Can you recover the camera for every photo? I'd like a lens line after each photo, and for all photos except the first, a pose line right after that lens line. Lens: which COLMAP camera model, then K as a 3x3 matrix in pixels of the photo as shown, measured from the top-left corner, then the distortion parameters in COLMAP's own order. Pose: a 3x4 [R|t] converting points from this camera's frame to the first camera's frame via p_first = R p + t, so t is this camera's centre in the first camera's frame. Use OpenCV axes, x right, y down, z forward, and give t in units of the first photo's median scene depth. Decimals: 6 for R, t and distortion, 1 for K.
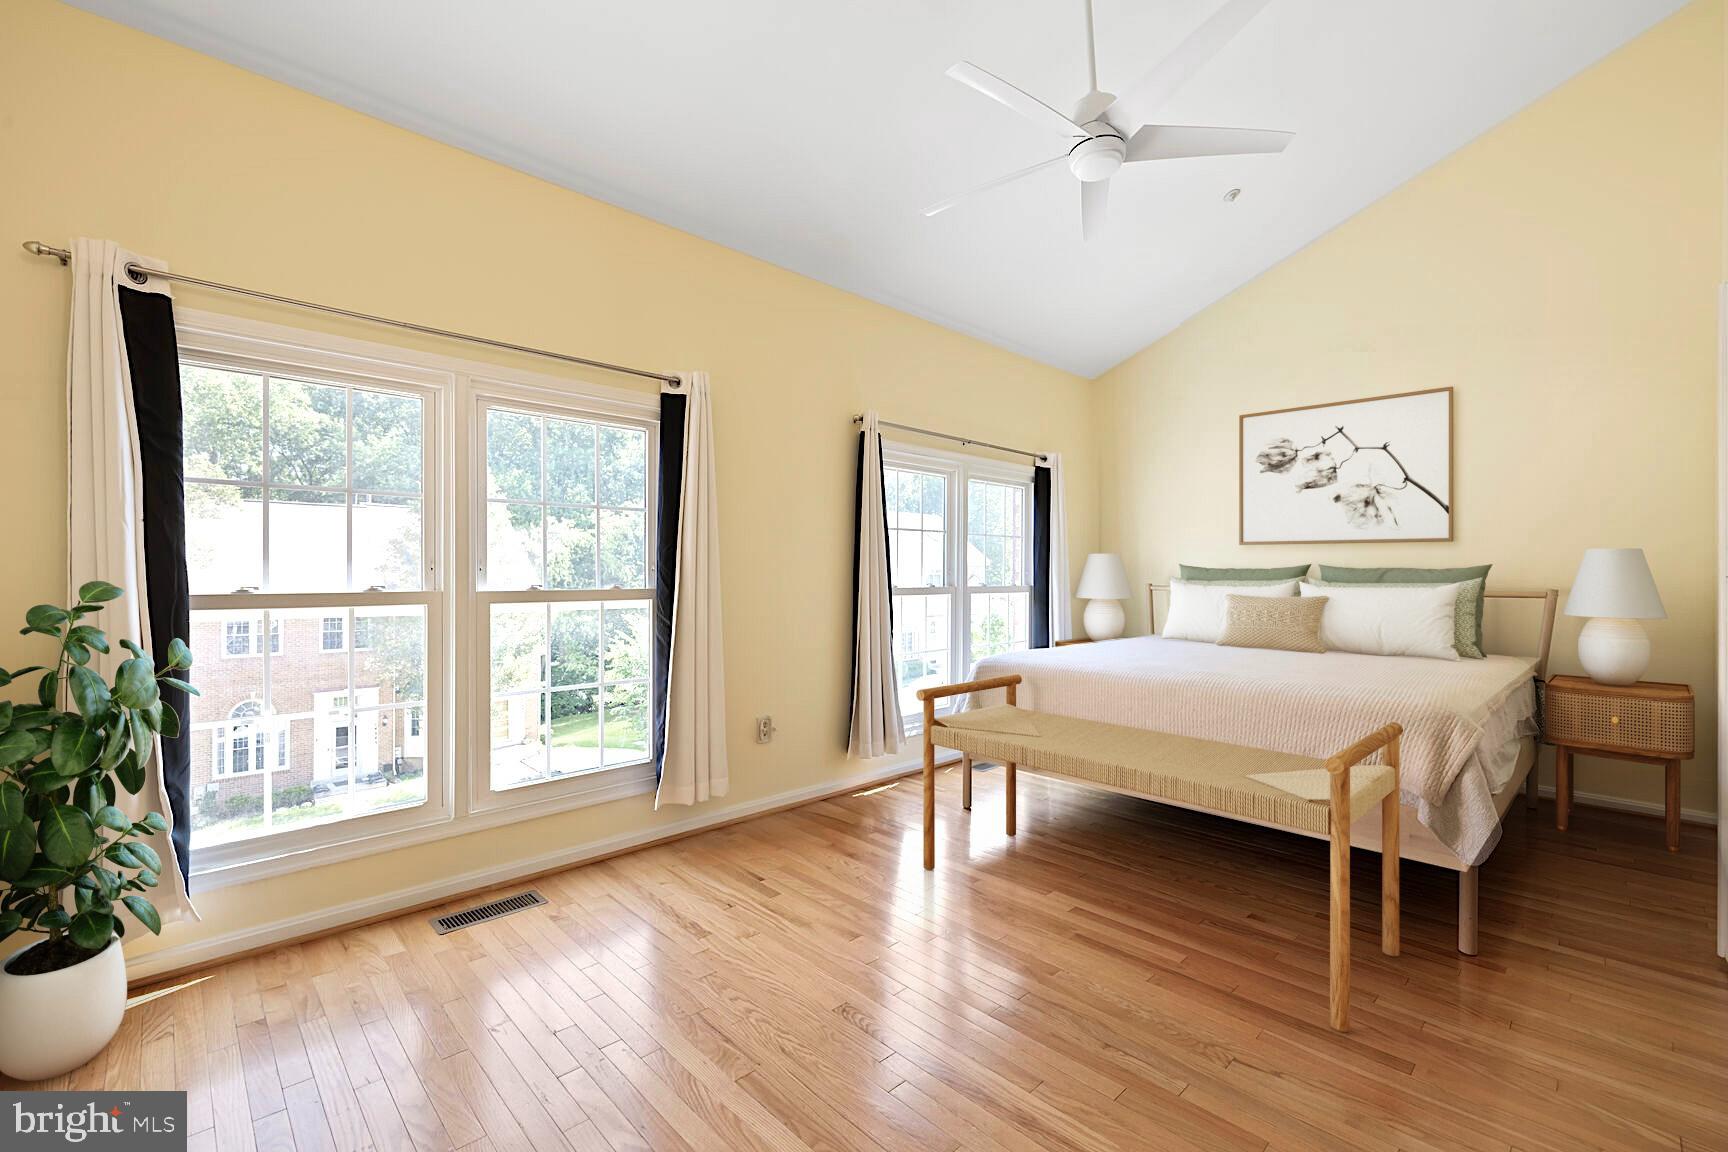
lens RADIAL K [[738.7, 0, 863.6], [0, 738.7, 575.9], [0, 0, 1]] dist [-0.002227, 0.000182]
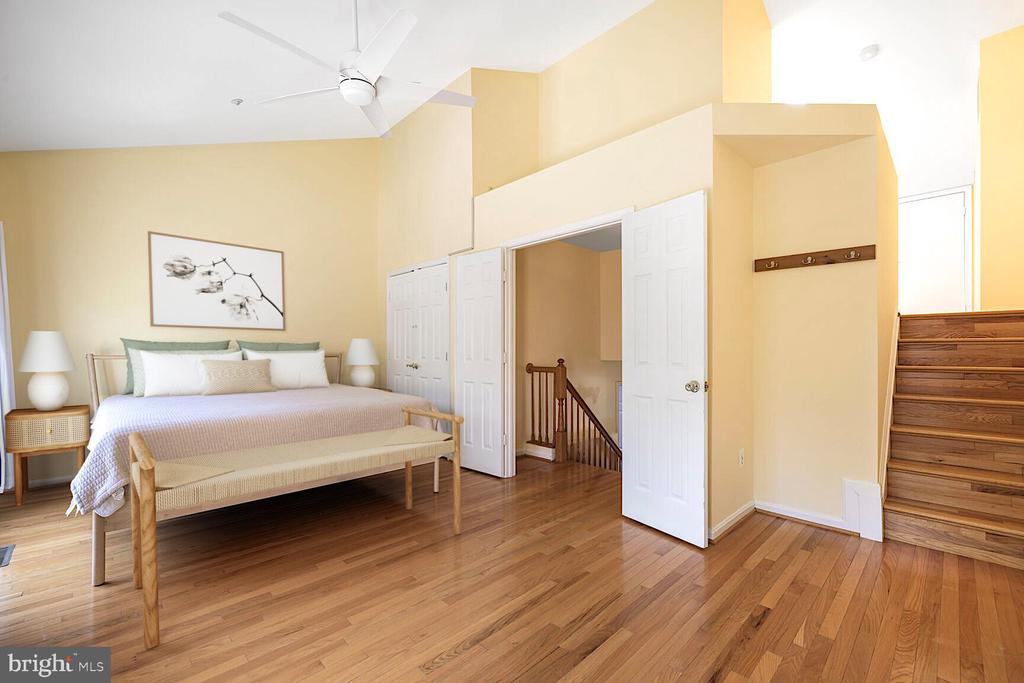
lens RADIAL K [[437.8, 0, 499.3], [0, 437.8, 381.7], [0, 0, 1]] dist [-0.002227, 0.000182]
pose [[-0.002103, -0.084210, 0.996446, -0.360219], [0.000317, 0.996448, 0.084211, -0.007524], [-0.999998, 0.000493, -0.002069, 0.389959]]
